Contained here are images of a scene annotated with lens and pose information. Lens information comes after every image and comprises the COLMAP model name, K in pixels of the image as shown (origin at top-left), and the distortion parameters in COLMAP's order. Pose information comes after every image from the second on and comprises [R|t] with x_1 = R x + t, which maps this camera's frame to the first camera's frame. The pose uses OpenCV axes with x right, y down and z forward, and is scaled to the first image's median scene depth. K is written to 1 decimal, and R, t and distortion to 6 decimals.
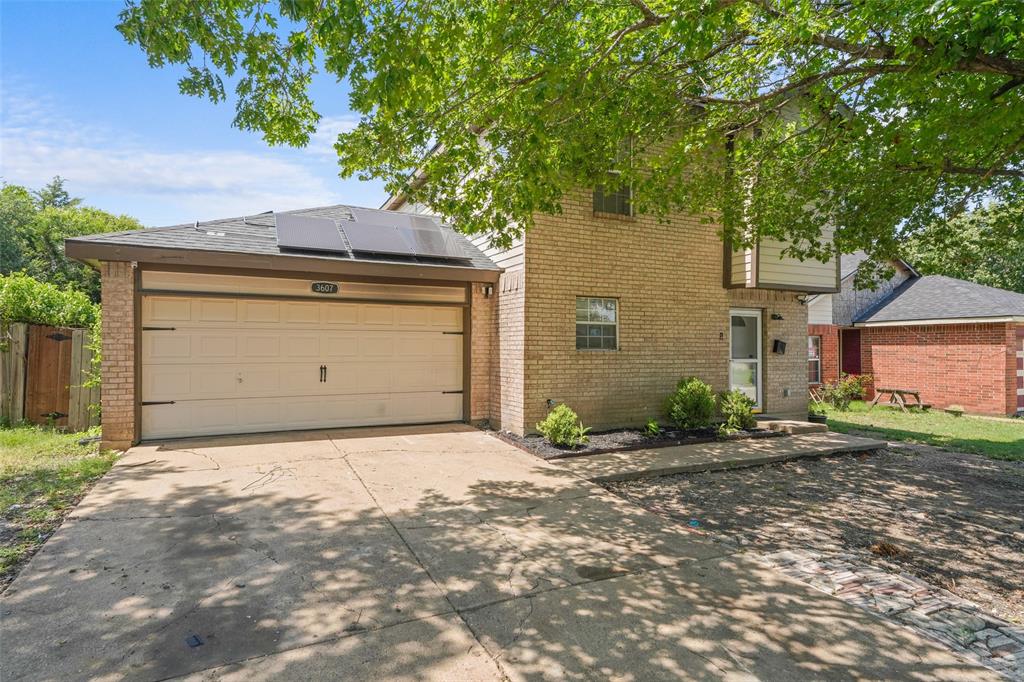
lens RADIAL K [[539.9, 0, 503.5], [0, 539.9, 341.9], [0, 0, 1]] dist [0.002265, 0.000347]
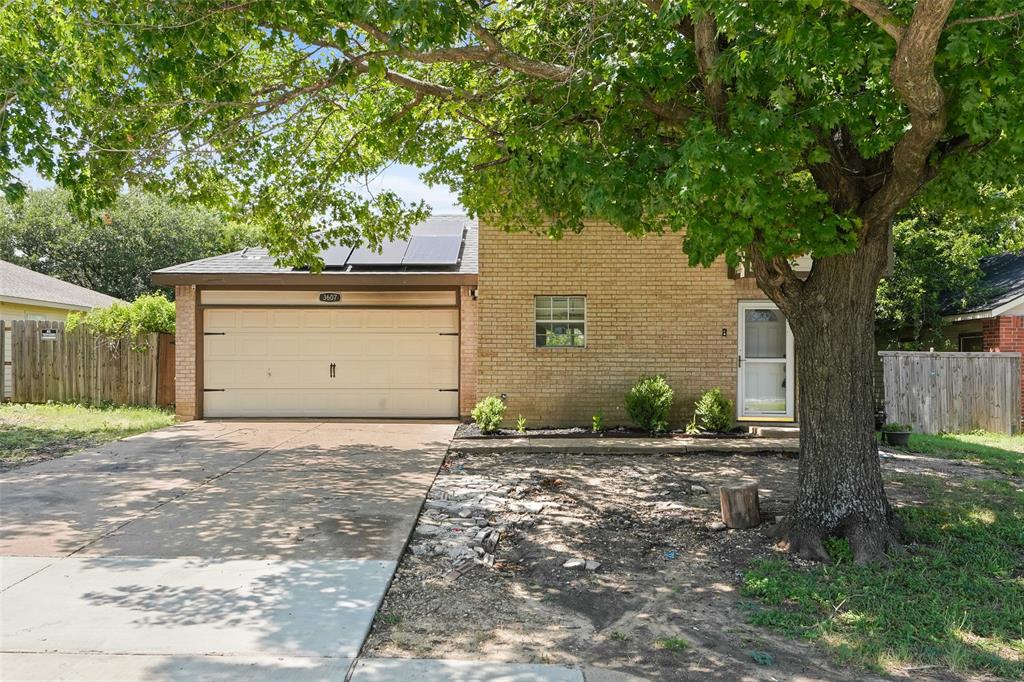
lens RADIAL K [[835.6, 0, 511.4], [0, 835.6, 345.8], [0, 0, 1]] dist [0.011488, 0.001956]
pose [[0.901432, -0.011864, -0.432759, 0.783597], [0.005050, 0.999845, -0.016890, 0.037832], [0.432892, 0.013039, 0.901351, -0.459478]]
